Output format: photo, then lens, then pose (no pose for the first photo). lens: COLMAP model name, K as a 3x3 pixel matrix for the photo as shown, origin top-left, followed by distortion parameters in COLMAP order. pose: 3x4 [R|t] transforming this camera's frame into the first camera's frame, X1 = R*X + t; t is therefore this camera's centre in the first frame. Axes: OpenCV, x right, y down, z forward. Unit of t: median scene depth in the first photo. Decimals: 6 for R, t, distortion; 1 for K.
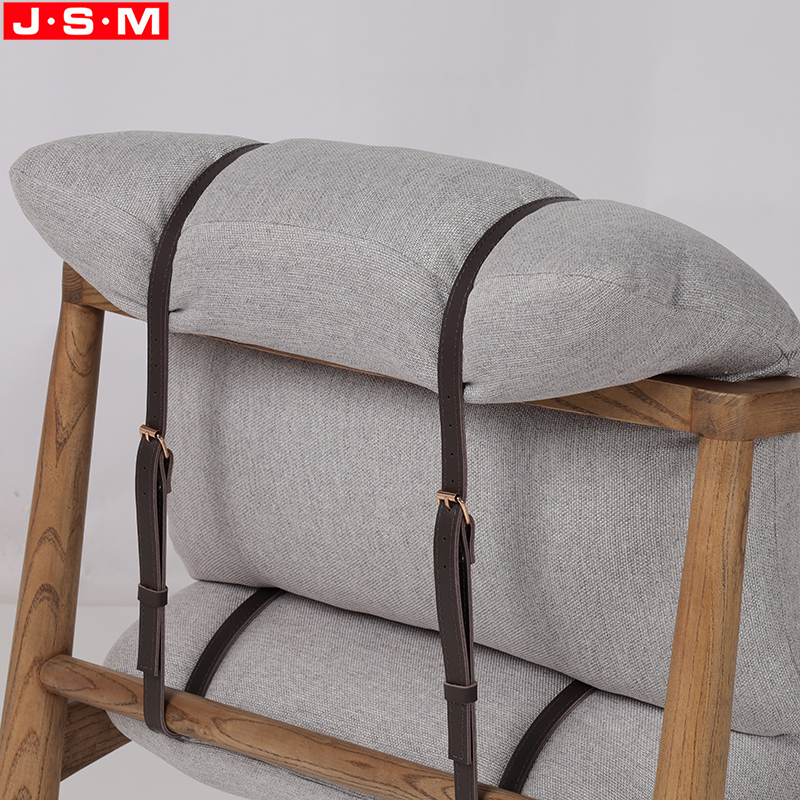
lens RADIAL K [[3388.4, 0, 400.0], [0, 3388.4, 400.0], [0, 0, 1]] dist [-0.097999, 2.340707]
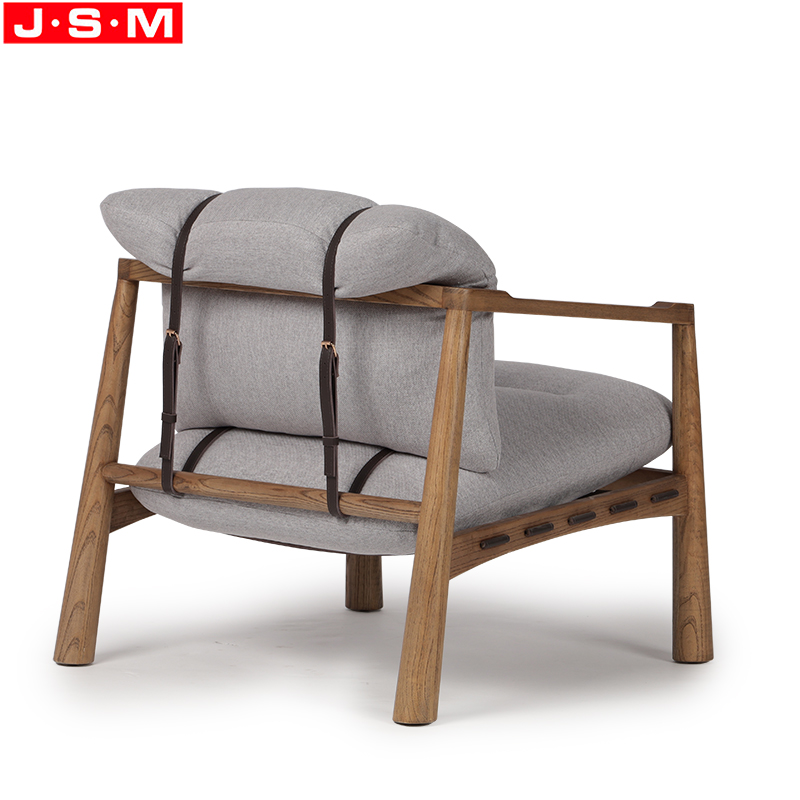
lens RADIAL K [[3388.4, 0, 400.0], [0, 3388.4, 400.0], [0, 0, 1]] dist [-0.097999, 2.340707]
pose [[0.996091, 0.013132, 0.087357, -0.115076], [-0.002492, 0.992672, -0.120813, 0.295354], [-0.088303, 0.120123, 0.988824, -1.003904]]
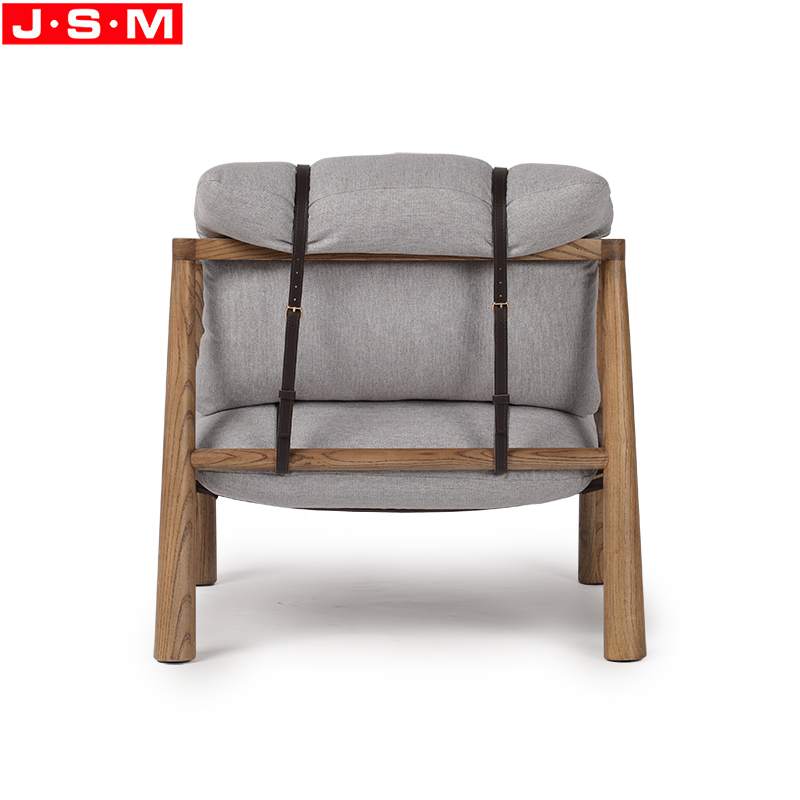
lens RADIAL K [[3388.4, 0, 400.0], [0, 3388.4, 400.0], [0, 0, 1]] dist [-0.097999, 2.340707]
pose [[0.762356, -0.082189, 0.641918, -1.312846], [0.154927, 0.986238, -0.057719, 0.188585], [-0.628341, 0.143453, 0.764598, -0.546042]]
